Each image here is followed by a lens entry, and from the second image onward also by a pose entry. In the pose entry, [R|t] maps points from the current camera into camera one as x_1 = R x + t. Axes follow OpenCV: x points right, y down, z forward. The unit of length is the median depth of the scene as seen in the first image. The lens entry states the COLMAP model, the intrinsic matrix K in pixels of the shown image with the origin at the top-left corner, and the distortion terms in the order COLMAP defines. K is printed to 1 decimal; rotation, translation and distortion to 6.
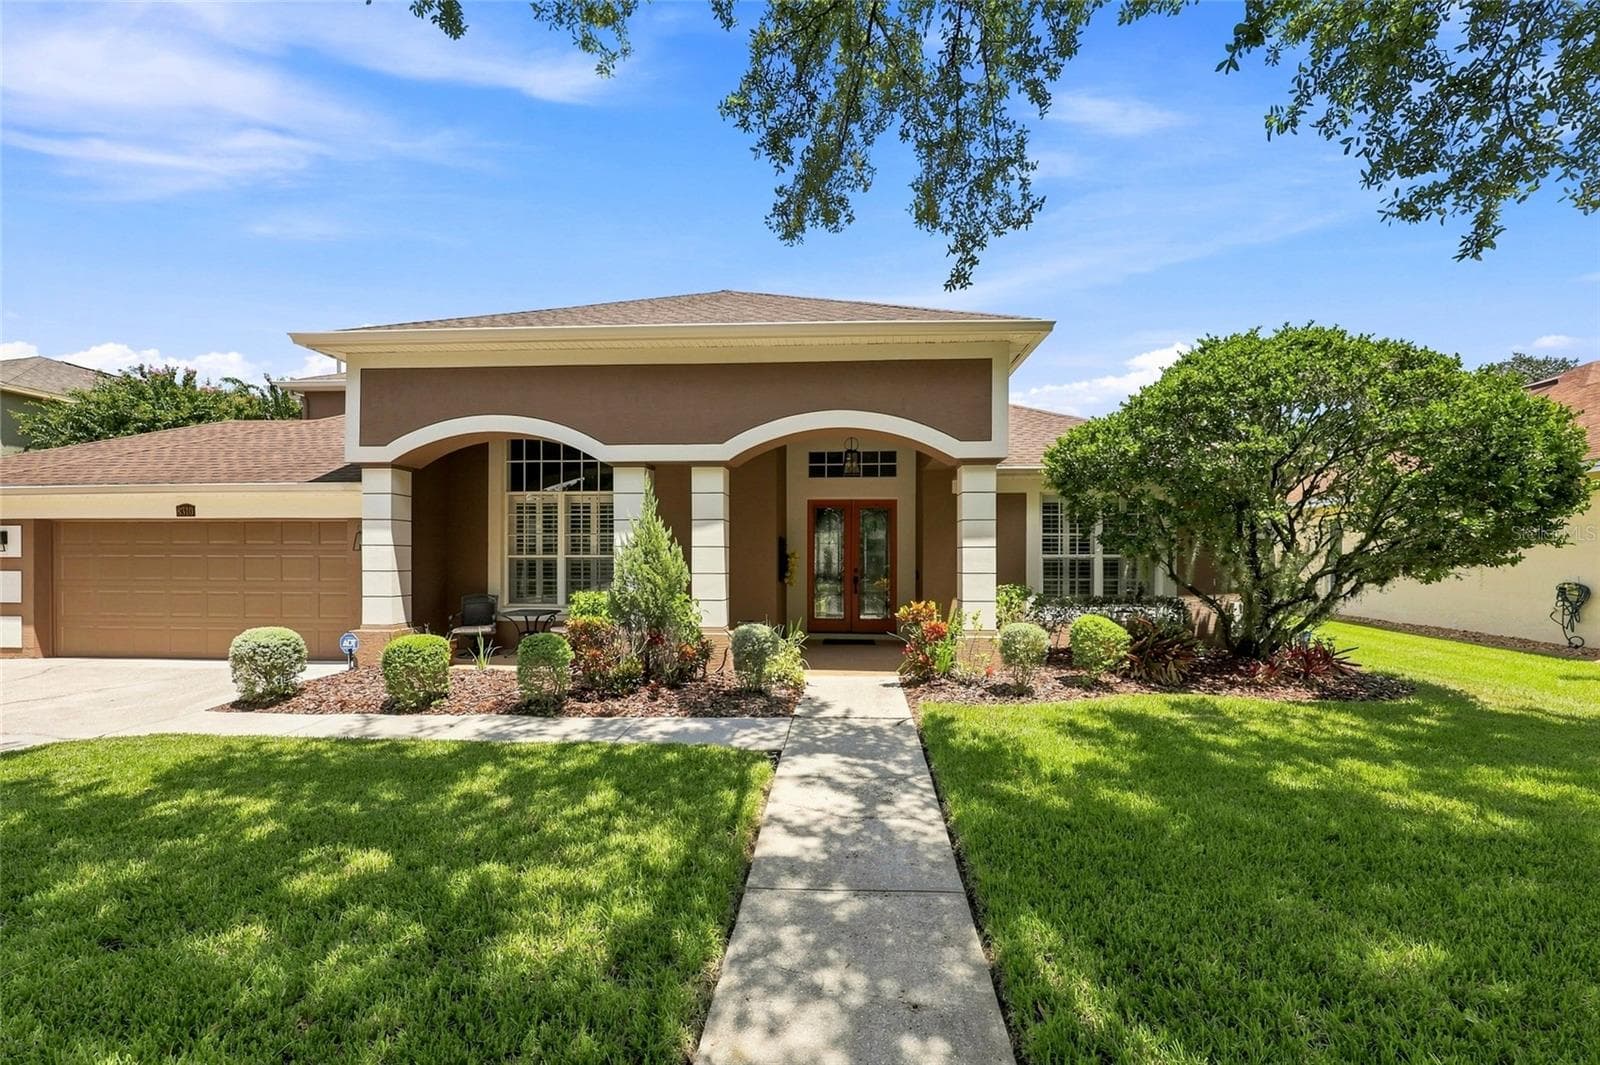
lens RADIAL K [[673.9, 0, 798.4], [0, 673.9, 563.8], [0, 0, 1]] dist [-0.001434, 0.000169]
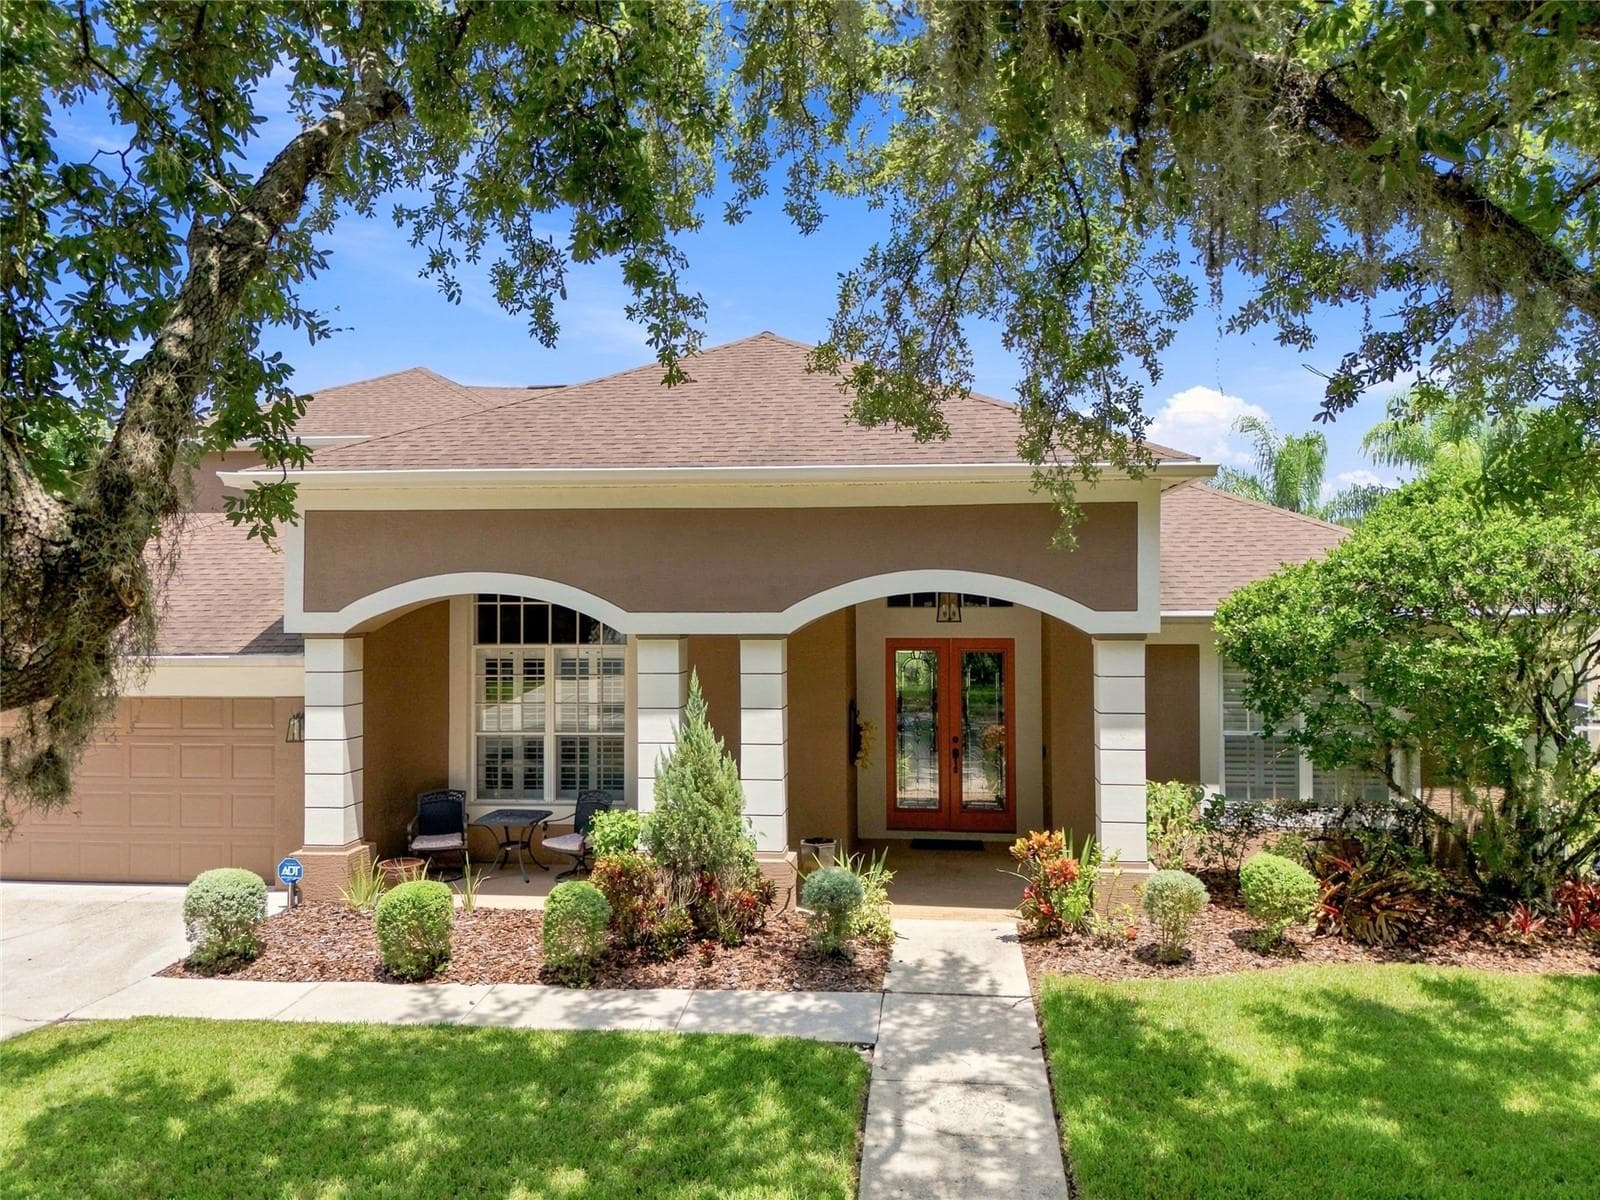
lens RADIAL K [[1199.1, 0, 794.8], [0, 1199.1, 589.9], [0, 0, 1]] dist [0.082479, -0.104147]
pose [[0.998850, -0.007534, -0.047343, -0.033480], [0.006736, 0.999833, -0.016997, -0.187218], [0.047464, 0.016659, 0.998734, -0.376807]]
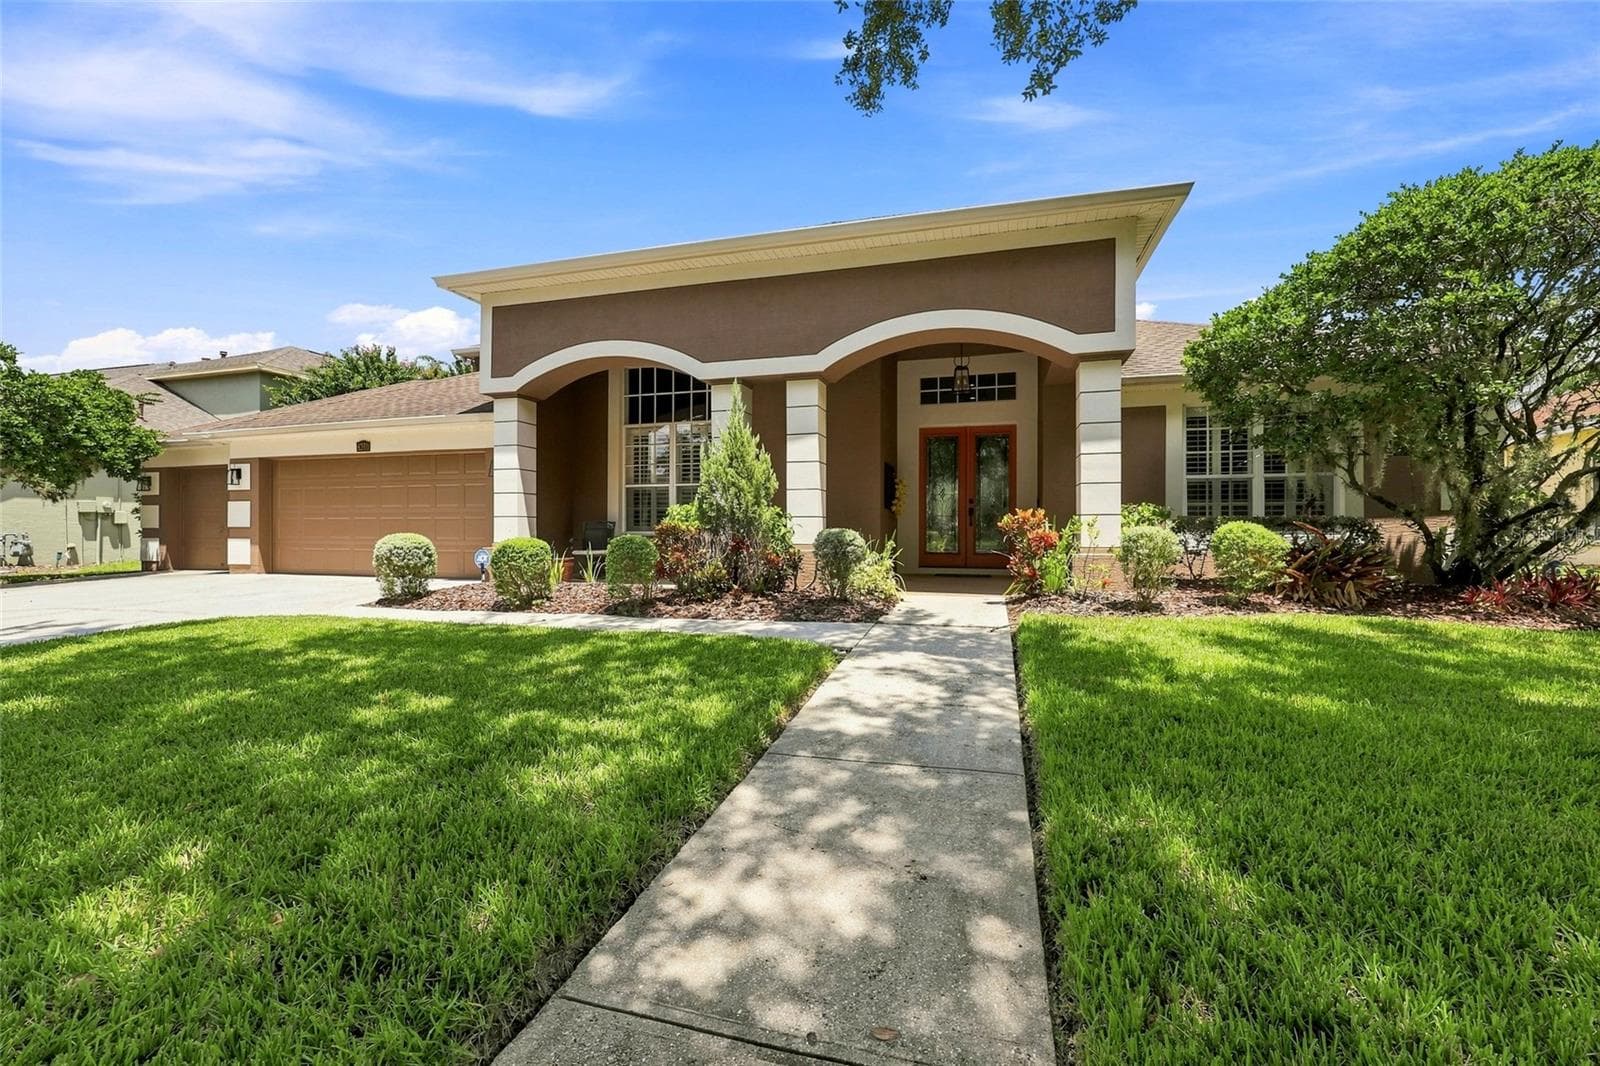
lens RADIAL K [[657.5, 0, 795.1], [0, 657.5, 532.2], [0, 0, 1]] dist [-0.001075, -0.000186]
pose [[0.976844, 0.000465, -0.213954, 0.062078], [-0.001156, 0.999995, -0.003105, 0.084069], [0.213952, 0.003280, 0.976839, 0.071900]]
